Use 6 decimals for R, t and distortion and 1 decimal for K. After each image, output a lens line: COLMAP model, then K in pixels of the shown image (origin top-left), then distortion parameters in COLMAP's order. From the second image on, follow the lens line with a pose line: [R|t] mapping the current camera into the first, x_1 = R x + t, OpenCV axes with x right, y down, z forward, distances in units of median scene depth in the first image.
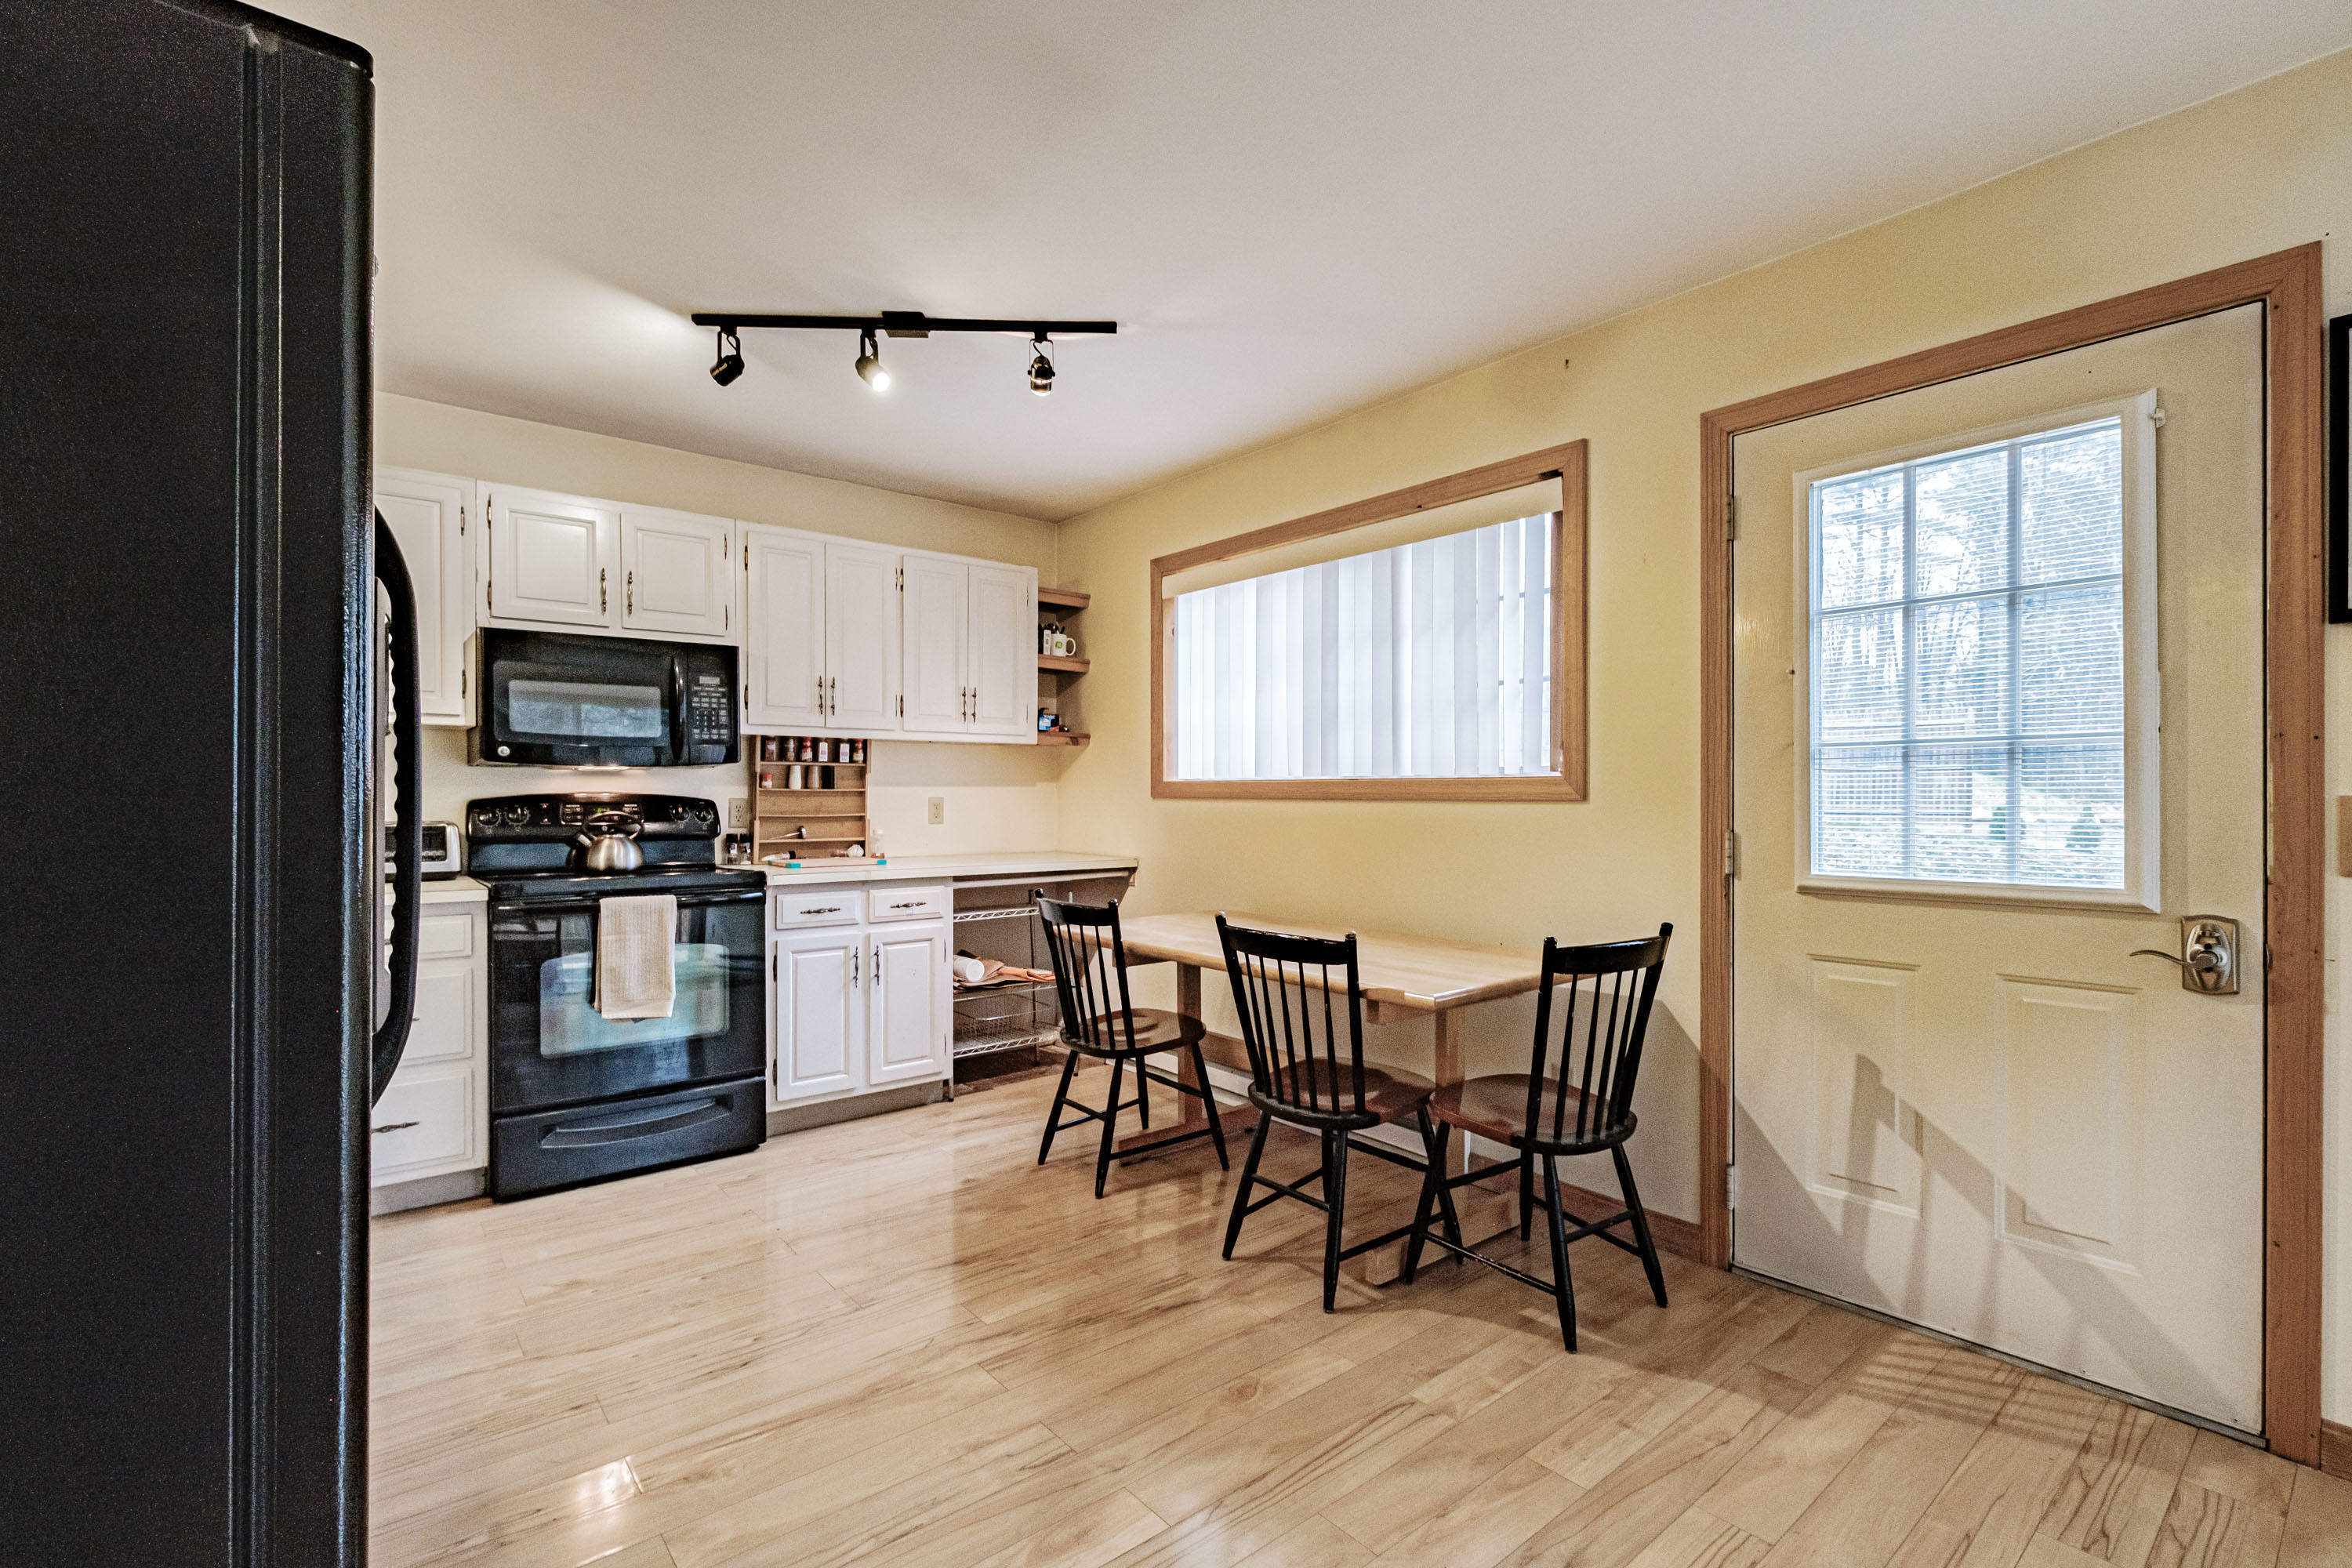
lens RADIAL K [[1051.3, 0, 1173.1], [0, 1051.3, 792.6], [0, 0, 1]] dist [0.000898, -0.001911]
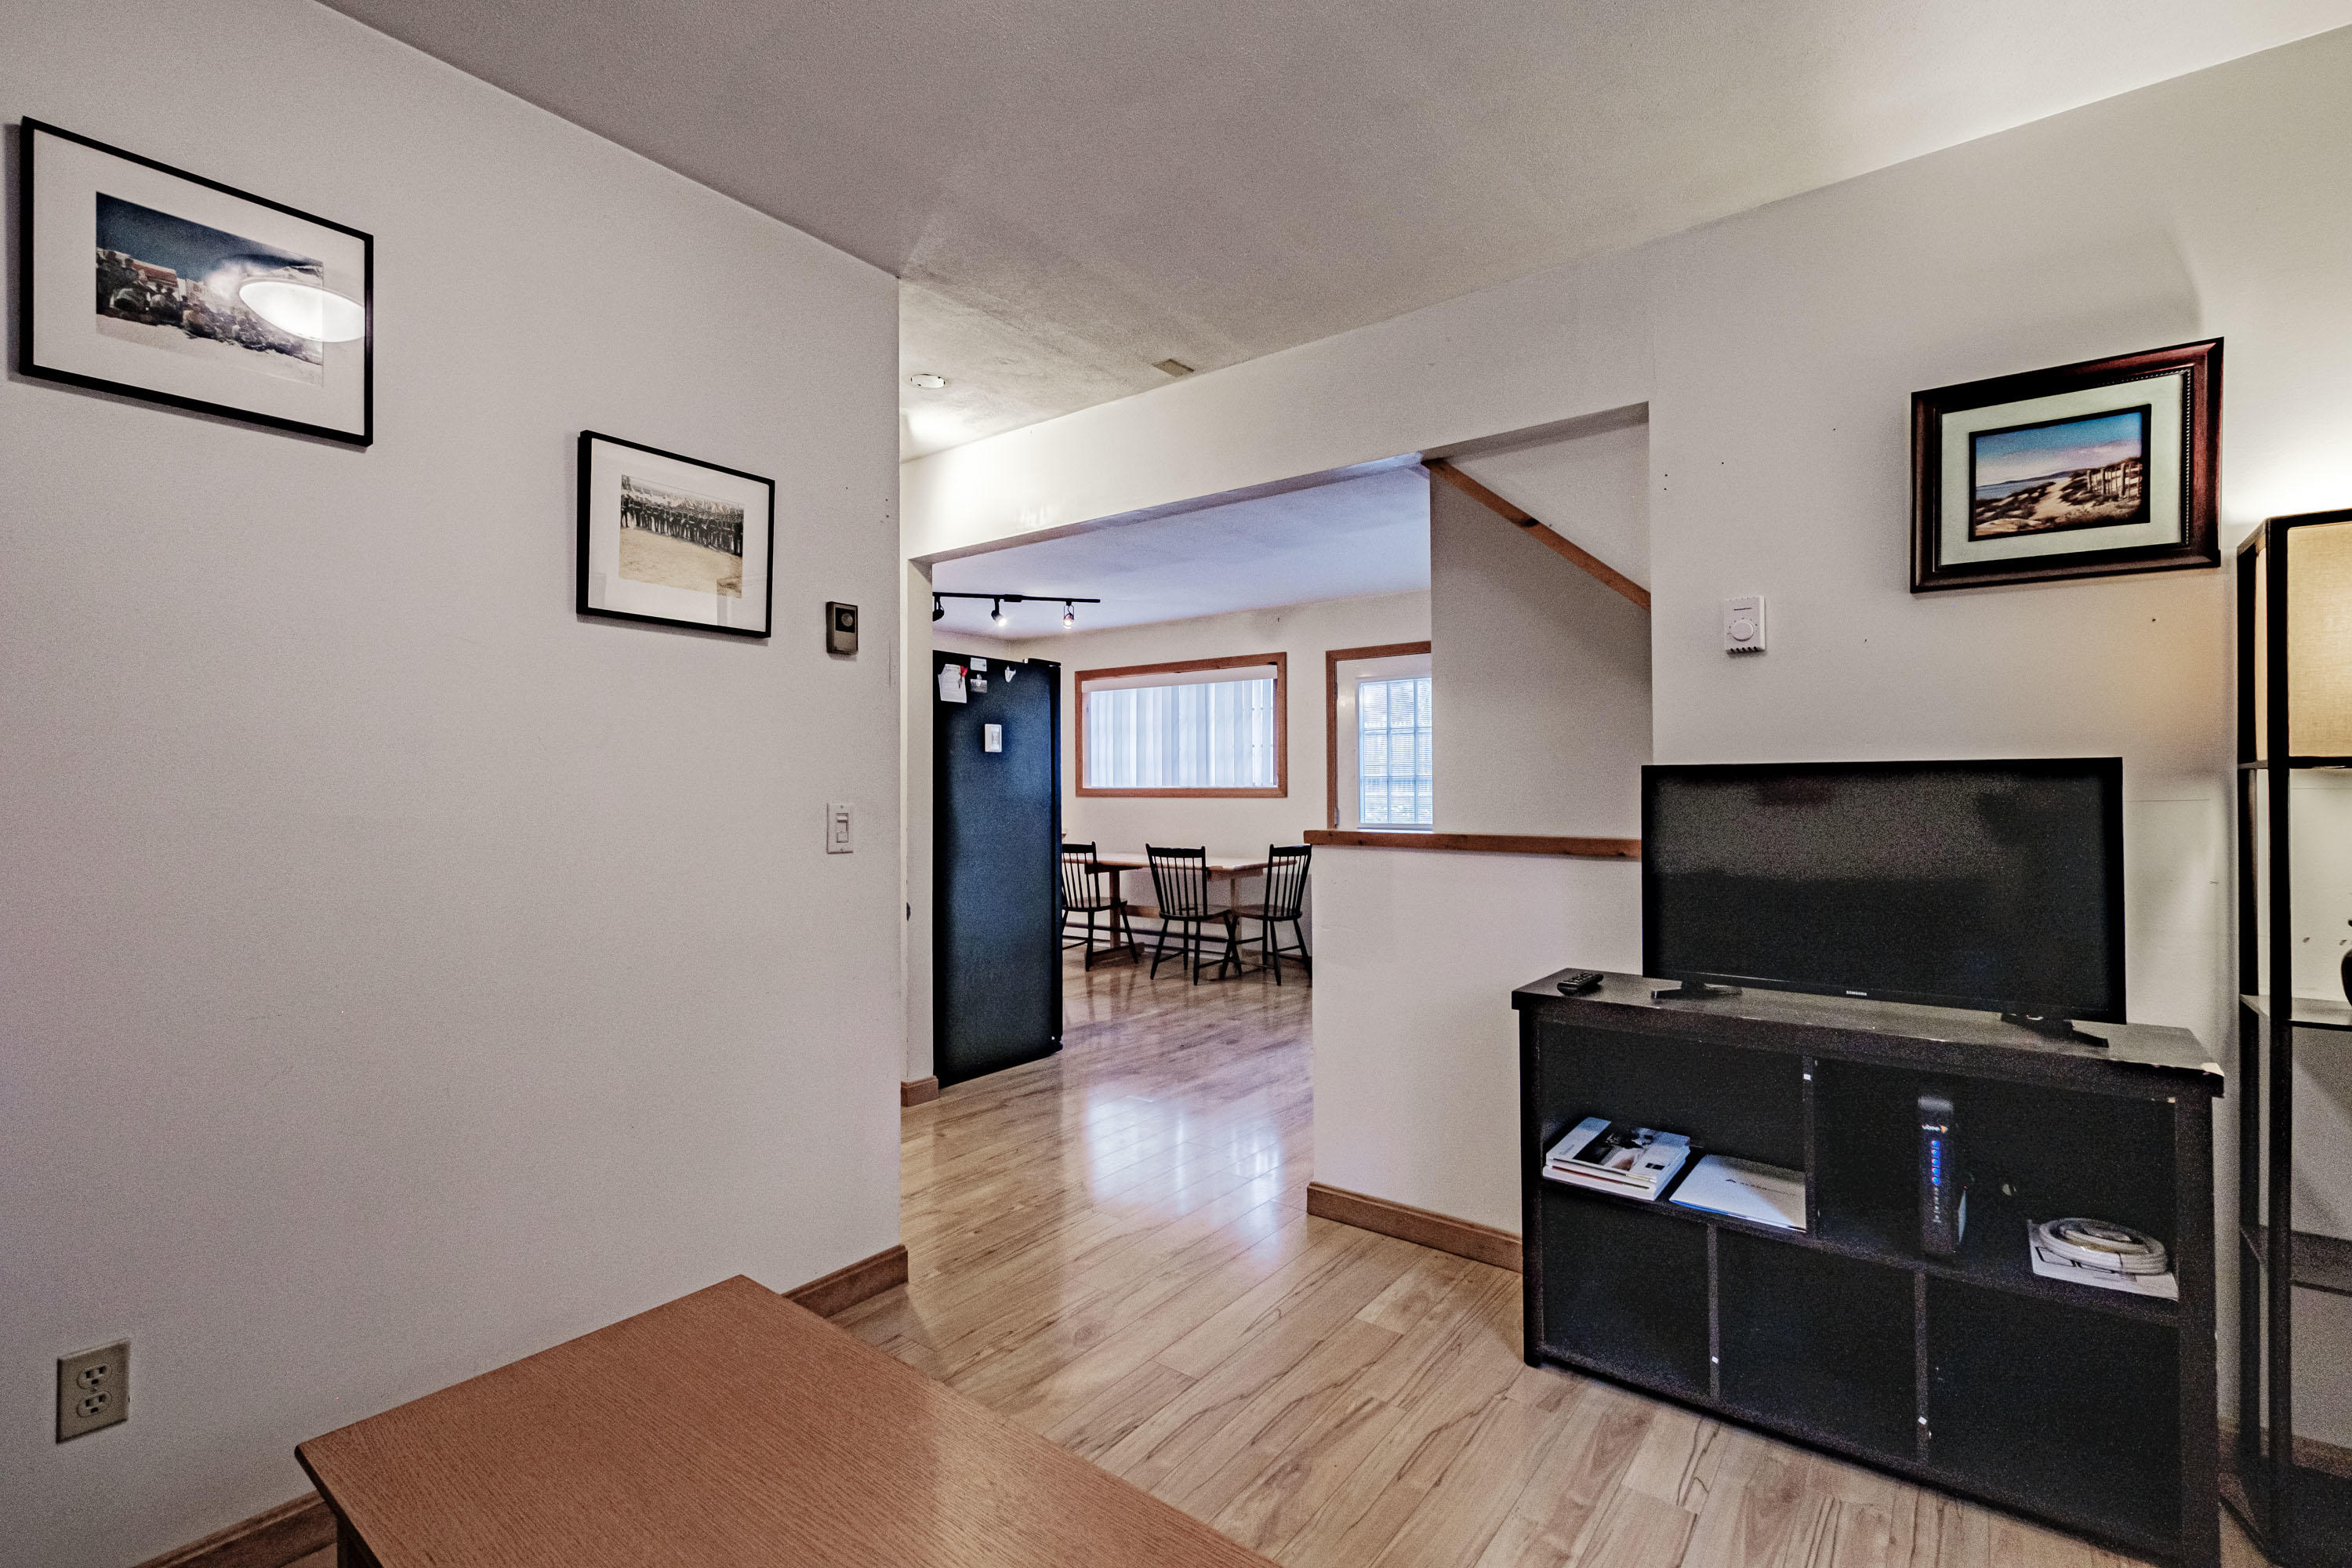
lens RADIAL K [[1051.3, 0, 1179.1], [0, 1051.3, 786.6], [0, 0, 1]] dist [0.000898, -0.001911]
pose [[0.970701, -0.004903, 0.240240, -0.463254], [0.005454, 0.999984, -0.001630, -0.015095], [-0.240229, 0.002892, 0.970712, -1.388216]]
